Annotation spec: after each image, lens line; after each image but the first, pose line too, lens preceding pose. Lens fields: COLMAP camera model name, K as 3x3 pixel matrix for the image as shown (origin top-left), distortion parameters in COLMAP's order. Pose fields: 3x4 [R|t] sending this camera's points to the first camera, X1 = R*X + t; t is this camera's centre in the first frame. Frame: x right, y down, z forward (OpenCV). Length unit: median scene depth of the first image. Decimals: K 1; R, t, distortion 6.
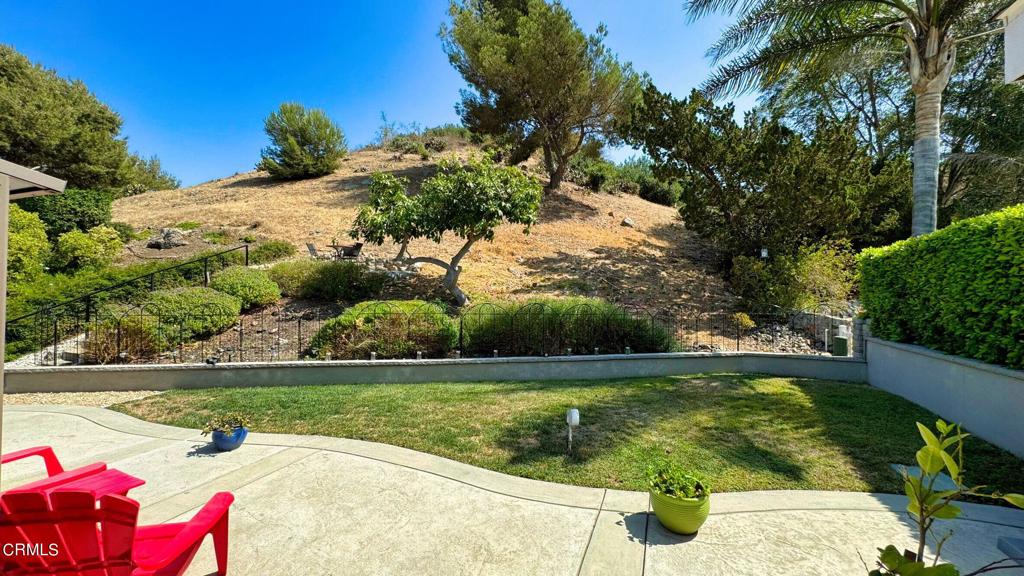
lens RADIAL K [[410.8, 0, 512.0], [0, 410.8, 288.0], [0, 0, 1]] dist [-0.000538, 0.000127]
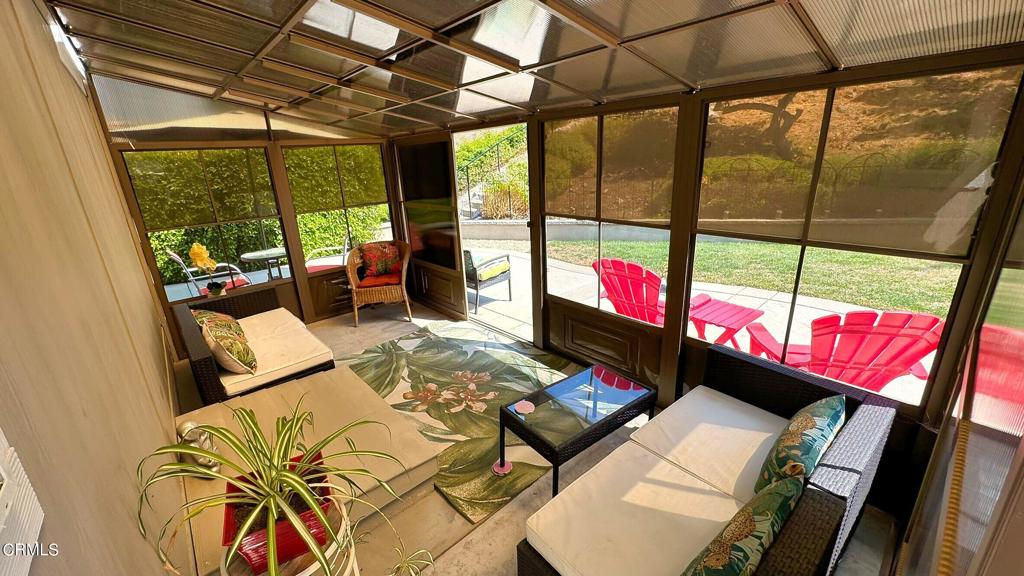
lens RADIAL K [[410.8, 0, 512.0], [0, 410.8, 288.0], [0, 0, 1]] dist [-0.000538, 0.000127]
pose [[0.888220, 0.088780, -0.450759, -0.189466], [0.063778, 0.947823, 0.312353, -0.005980], [0.454971, -0.306187, 0.836212, -0.068561]]
